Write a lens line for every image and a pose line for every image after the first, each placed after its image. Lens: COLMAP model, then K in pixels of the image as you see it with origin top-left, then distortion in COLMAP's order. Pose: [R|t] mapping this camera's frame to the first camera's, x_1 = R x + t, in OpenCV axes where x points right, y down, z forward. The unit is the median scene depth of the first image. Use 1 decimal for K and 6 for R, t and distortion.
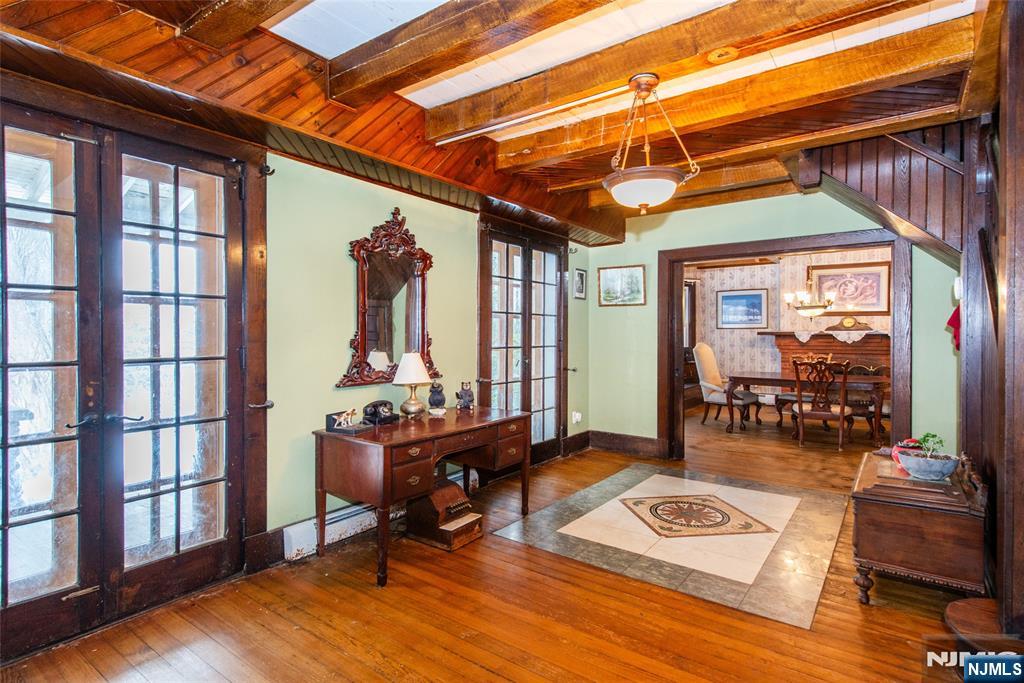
lens RADIAL K [[506.2, 0, 497.1], [0, 506.2, 337.2], [0, 0, 1]] dist [0.015578, -0.000529]
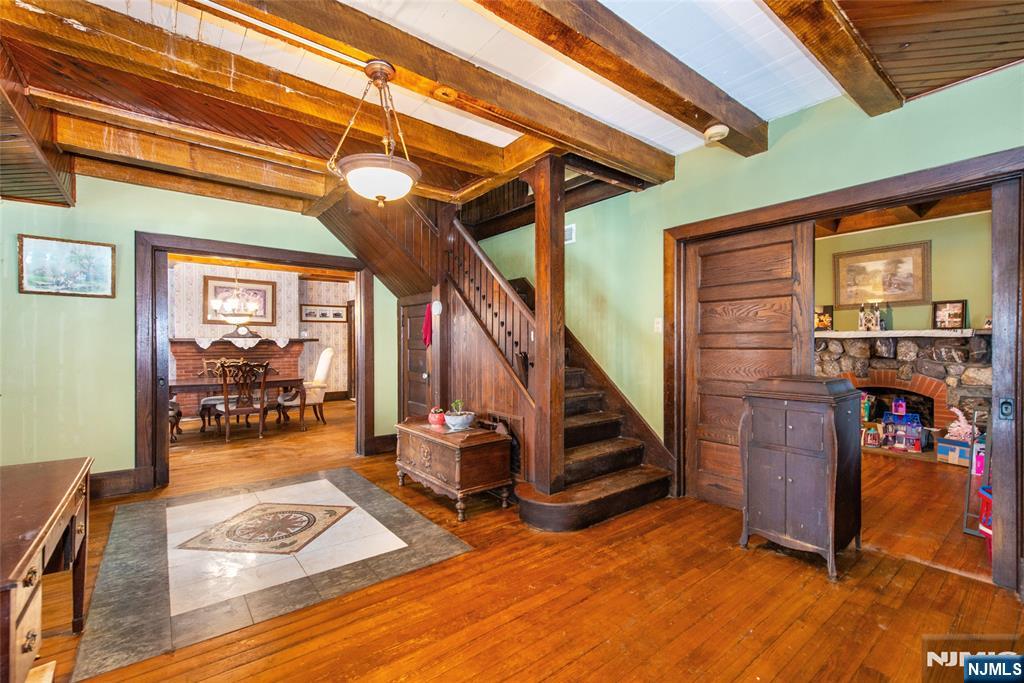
lens RADIAL K [[457.5, 0, 518.4], [0, 457.5, 346.8], [0, 0, 1]] dist [0.003769, -0.000195]
pose [[0.247044, -0.004107, 0.968995, -0.305936], [0.005770, 0.999980, 0.002767, 0.015625], [-0.968987, 0.004907, 0.247063, 0.324256]]
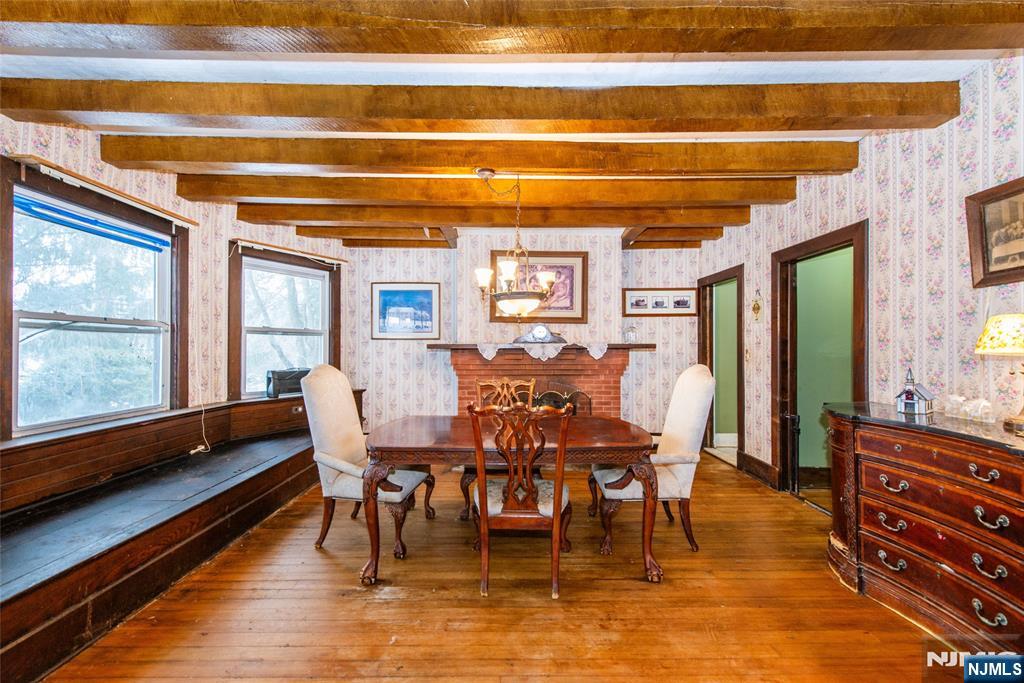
lens RADIAL K [[440.1, 0, 494.7], [0, 440.1, 342.6], [0, 0, 1]] dist [0.001760, 0.000206]
pose [[0.806566, 0.011137, 0.591040, 0.567745], [0.000347, 0.999813, -0.019313, -0.003700], [-0.591144, 0.015782, 0.806411, 1.127515]]
